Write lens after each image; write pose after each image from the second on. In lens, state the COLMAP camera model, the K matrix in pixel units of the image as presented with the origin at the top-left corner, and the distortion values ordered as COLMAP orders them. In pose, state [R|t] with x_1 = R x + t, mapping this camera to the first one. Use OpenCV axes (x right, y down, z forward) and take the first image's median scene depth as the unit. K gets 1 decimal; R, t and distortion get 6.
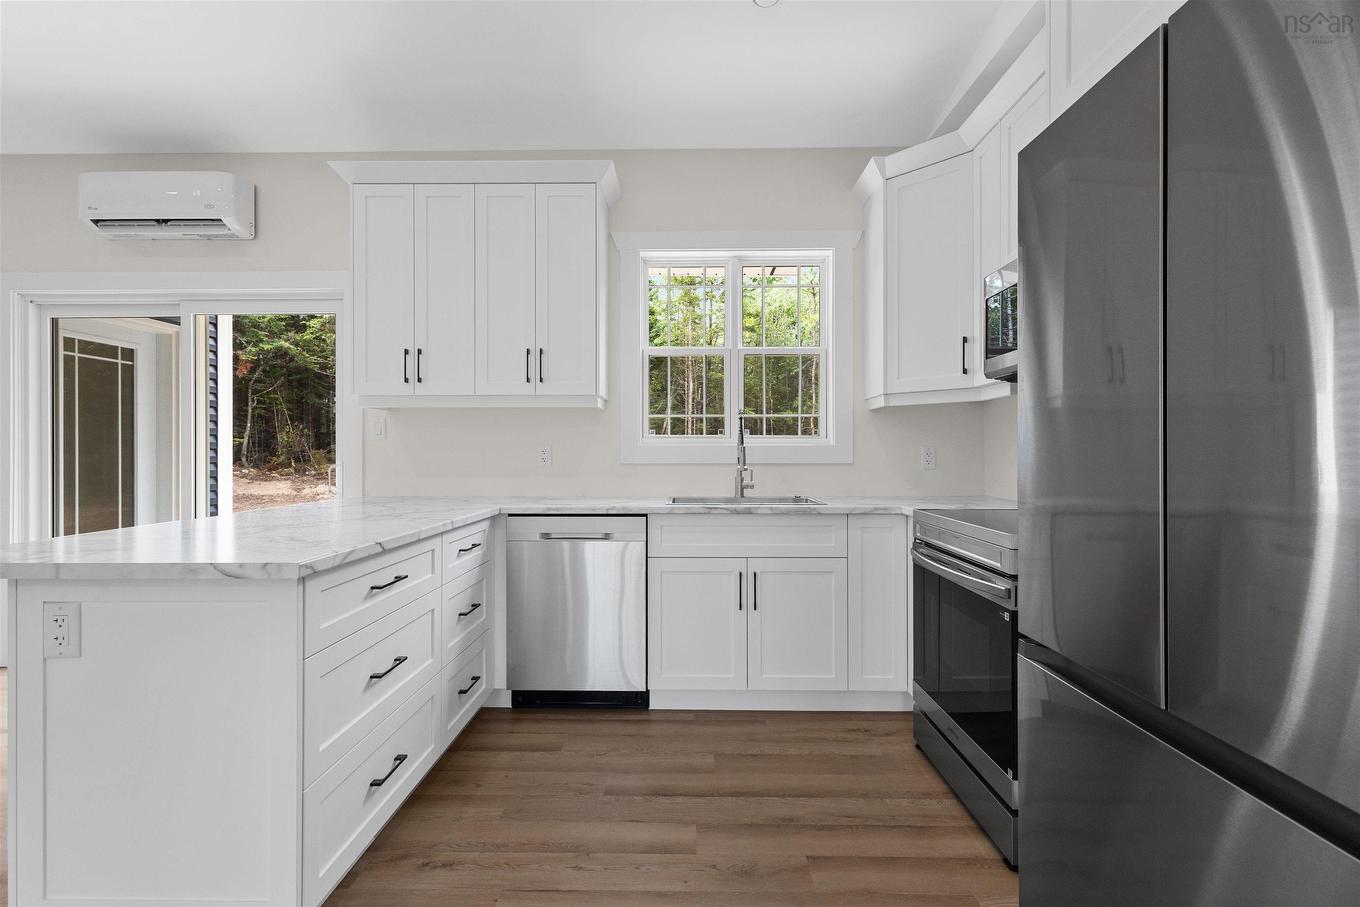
lens RADIAL K [[629.7, 0, 676.6], [0, 629.7, 450.3], [0, 0, 1]] dist [0.015460, -0.000058]
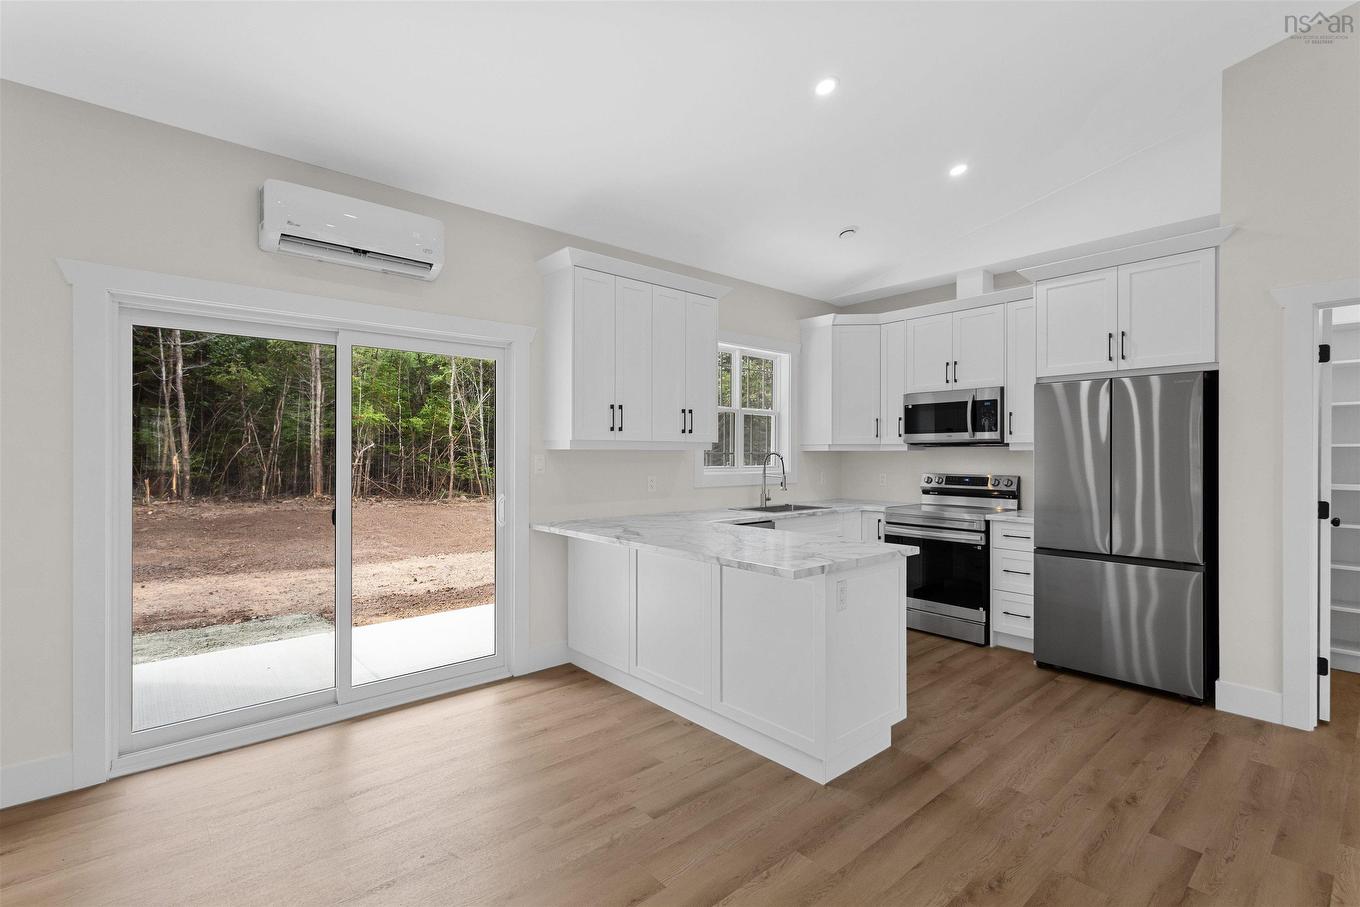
lens RADIAL K [[622.5, 0, 680.0], [0, 622.5, 453.5], [0, 0, 1]] dist [0.008292, -0.000581]
pose [[0.740652, 0.001885, 0.671886, -1.296305], [-0.004917, 0.999984, 0.002615, -0.072188], [-0.671871, -0.005240, 0.740650, -0.023304]]
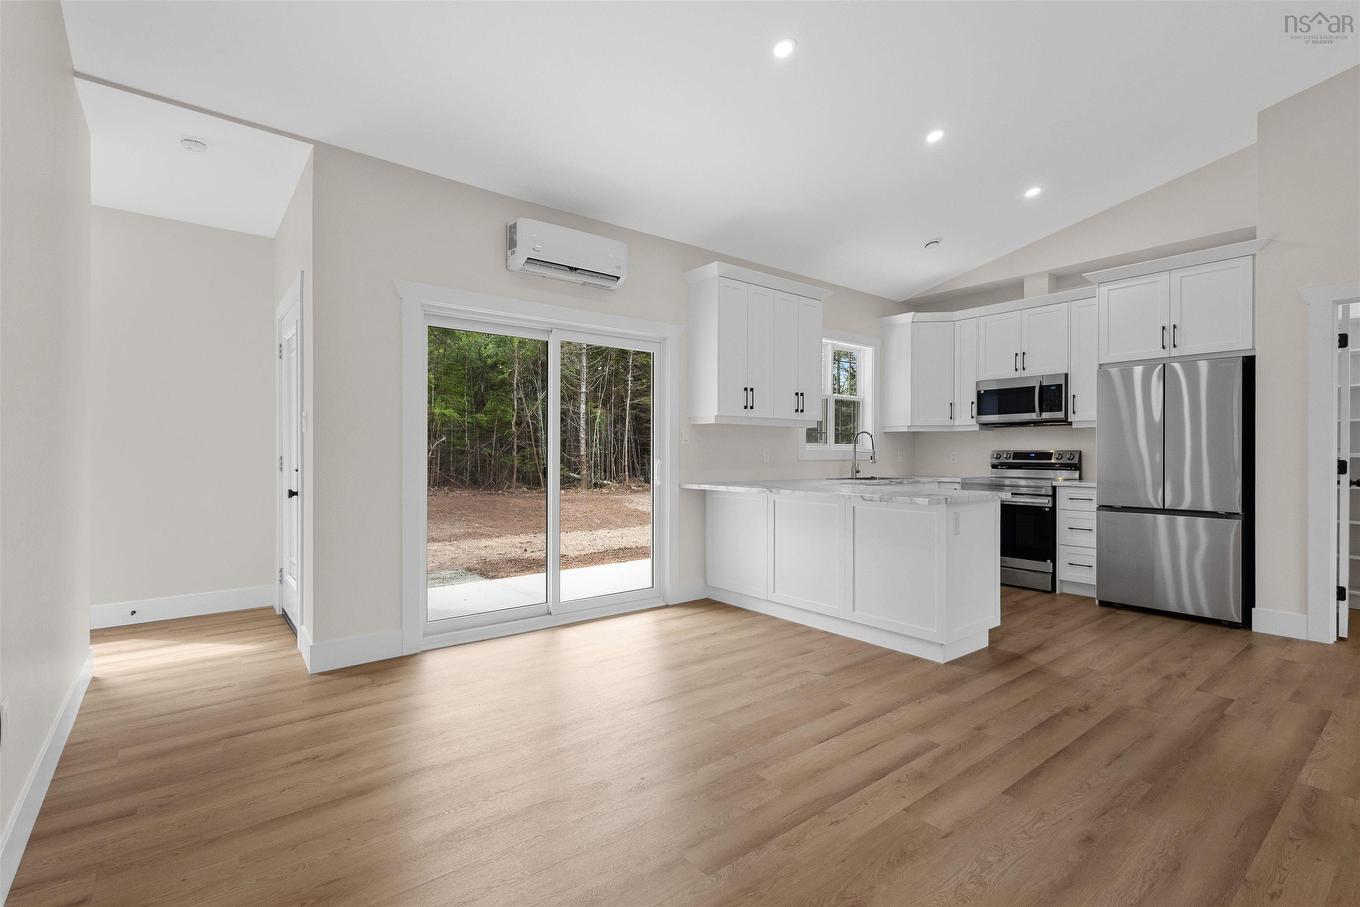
lens RADIAL K [[622.5, 0, 680.0], [0, 622.5, 453.5], [0, 0, 1]] dist [0.008292, -0.000581]
pose [[0.771482, 0.002813, 0.636245, -1.711008], [-0.006120, 0.999977, 0.002999, 0.001490], [-0.636222, -0.006208, 0.771481, -0.105602]]
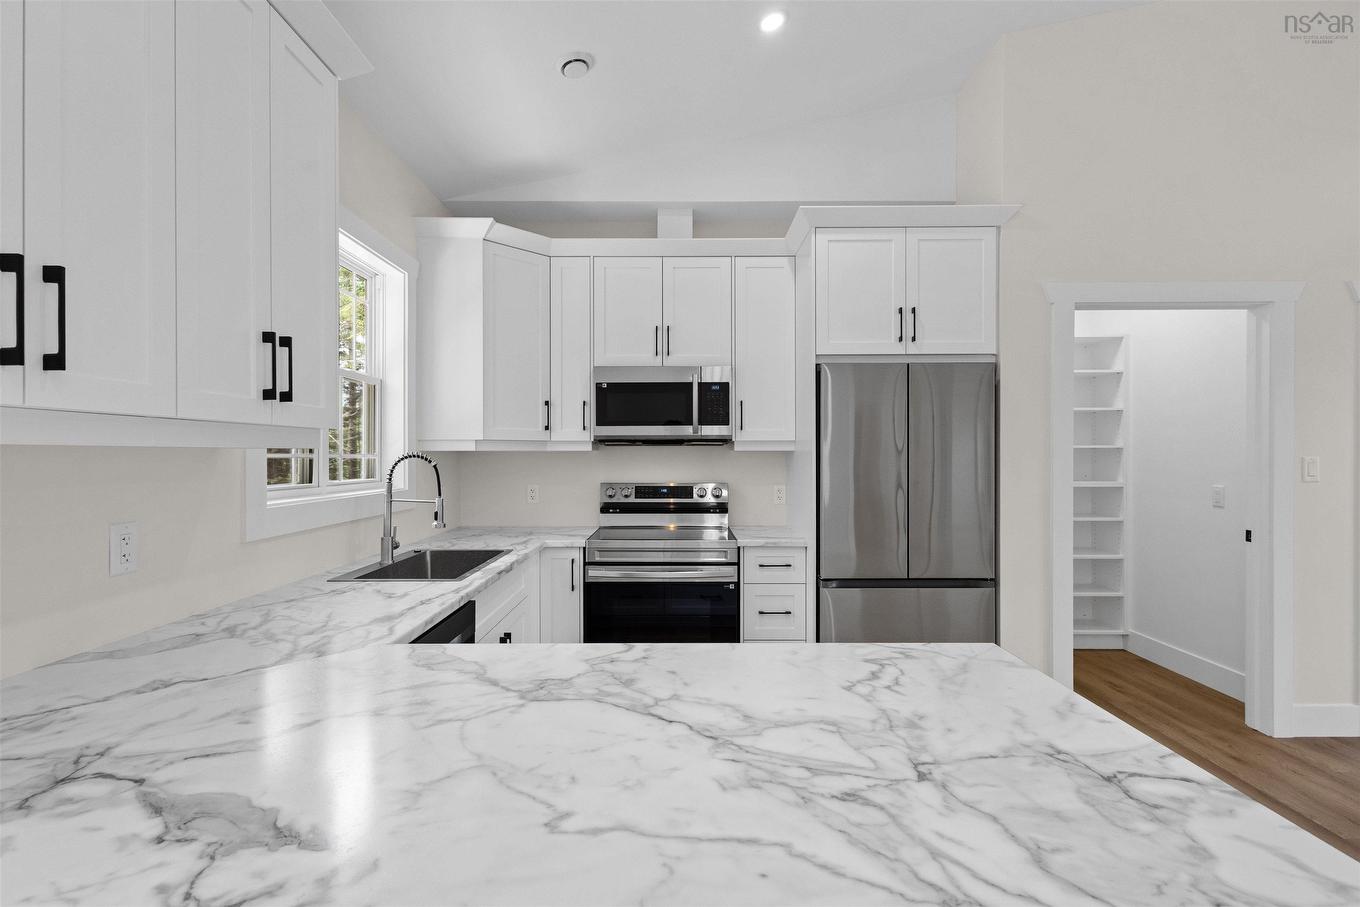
lens RADIAL K [[635.2, 0, 680.0], [0, 635.2, 453.5], [0, 0, 1]] dist [0.009211, -0.000092]
pose [[-0.023673, 0.001735, 0.999718, -0.822688], [-0.003466, 0.999992, -0.001818, -0.072034], [-0.999714, -0.003508, -0.023667, 0.761525]]
